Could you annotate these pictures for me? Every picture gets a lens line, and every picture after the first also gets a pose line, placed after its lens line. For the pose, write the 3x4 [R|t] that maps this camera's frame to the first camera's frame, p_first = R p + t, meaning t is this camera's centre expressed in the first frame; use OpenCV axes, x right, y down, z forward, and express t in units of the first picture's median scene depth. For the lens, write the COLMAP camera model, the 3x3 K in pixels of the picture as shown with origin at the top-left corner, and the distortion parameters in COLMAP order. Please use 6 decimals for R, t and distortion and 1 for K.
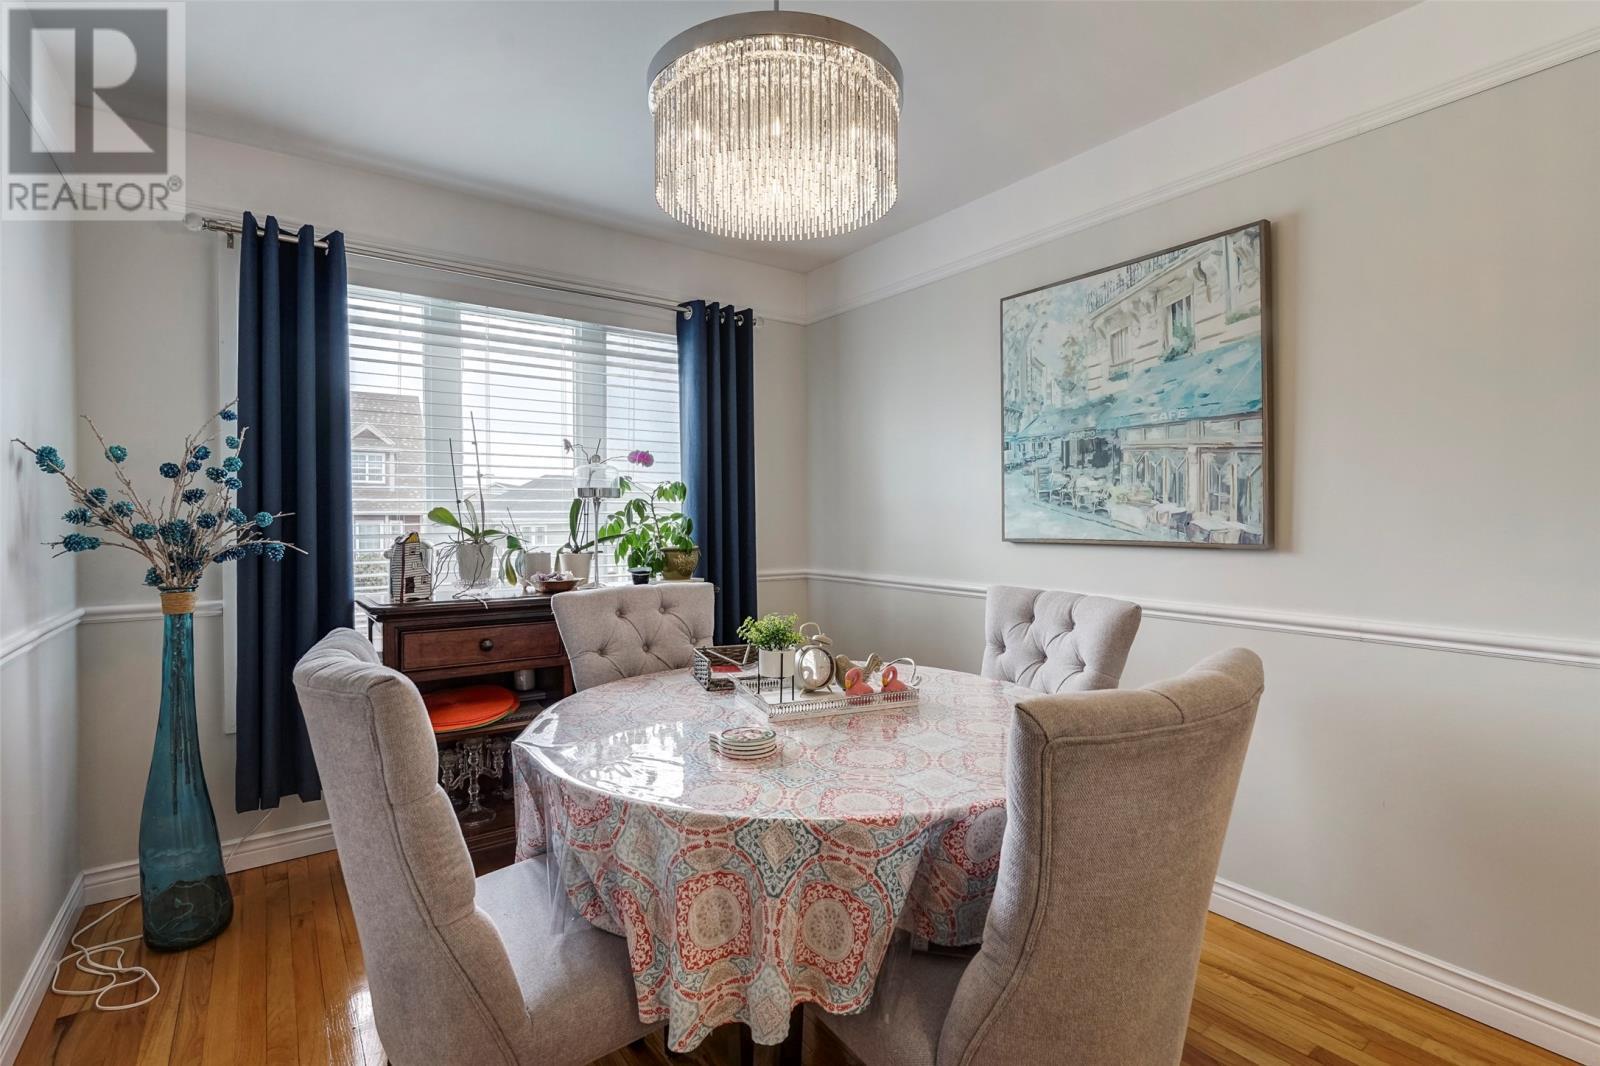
lens RADIAL K [[726.4, 0, 802.9], [0, 726.4, 523.1], [0, 0, 1]] dist [0.000252, 0.000408]
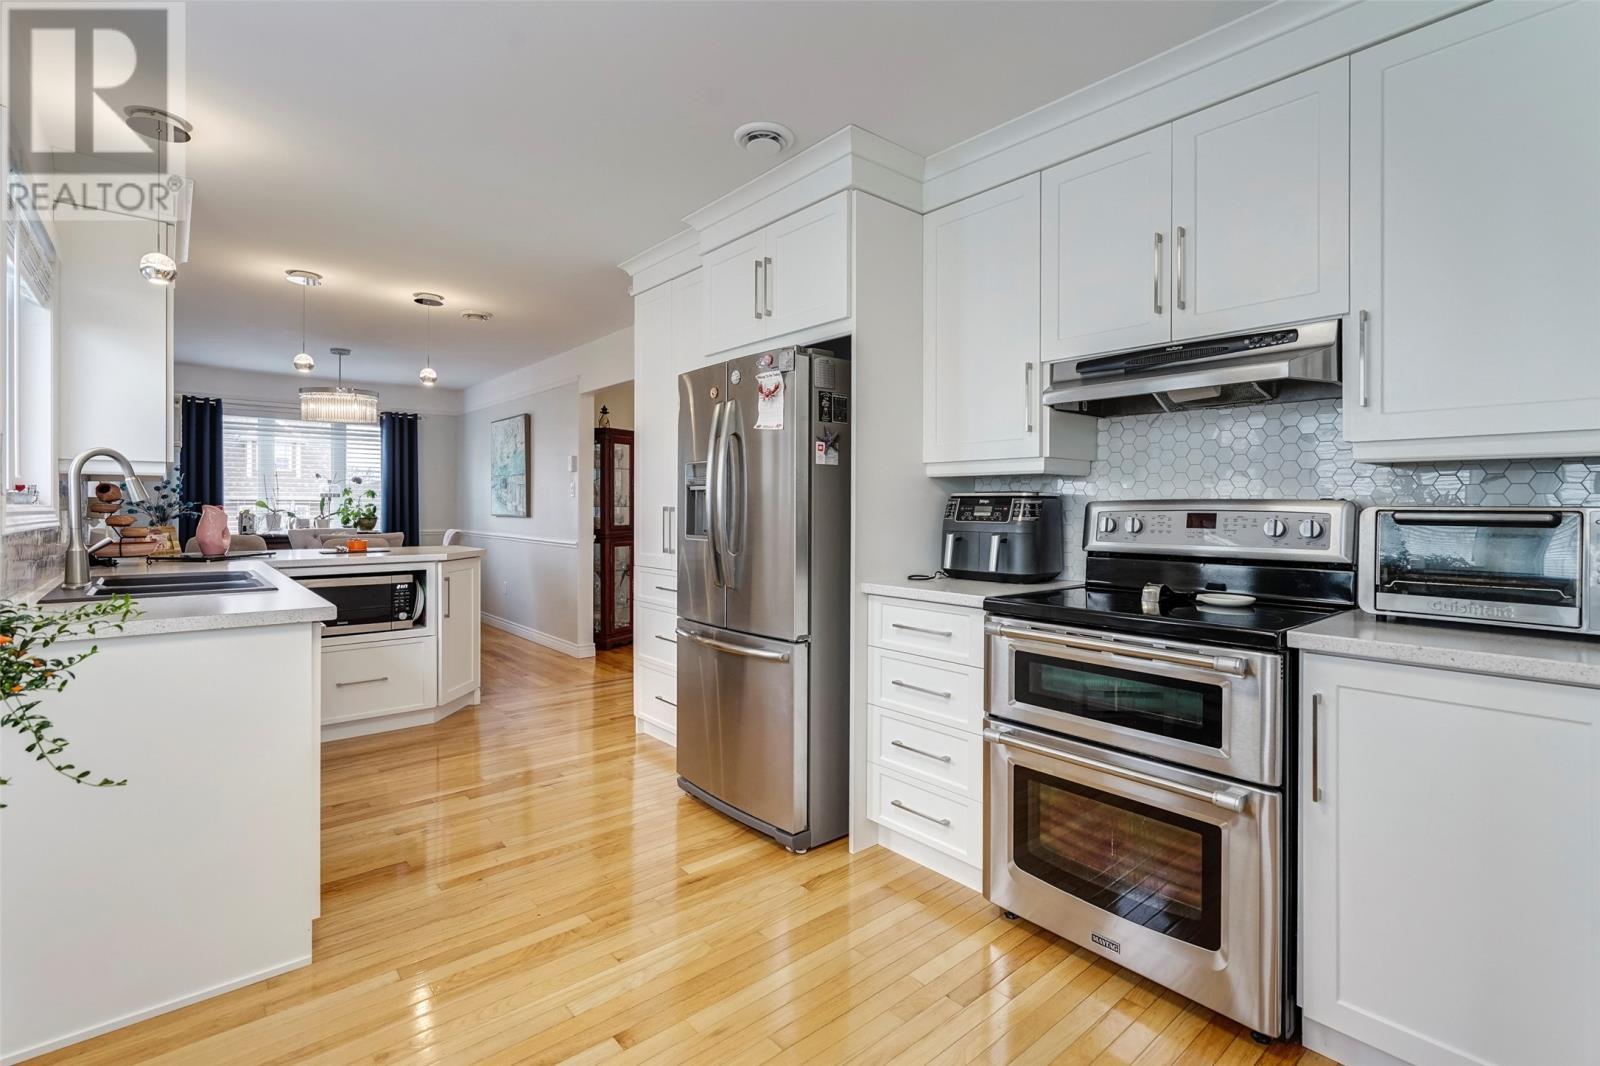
lens RADIAL K [[726.4, 0, 806.6], [0, 726.4, 504.8], [0, 0, 1]] dist [0.000252, 0.000408]
pose [[0.996700, 0.008889, 0.080682, 1.513638], [-0.008317, 0.999938, -0.007423, -0.004082], [-0.080743, 0.006728, 0.996712, -2.136849]]
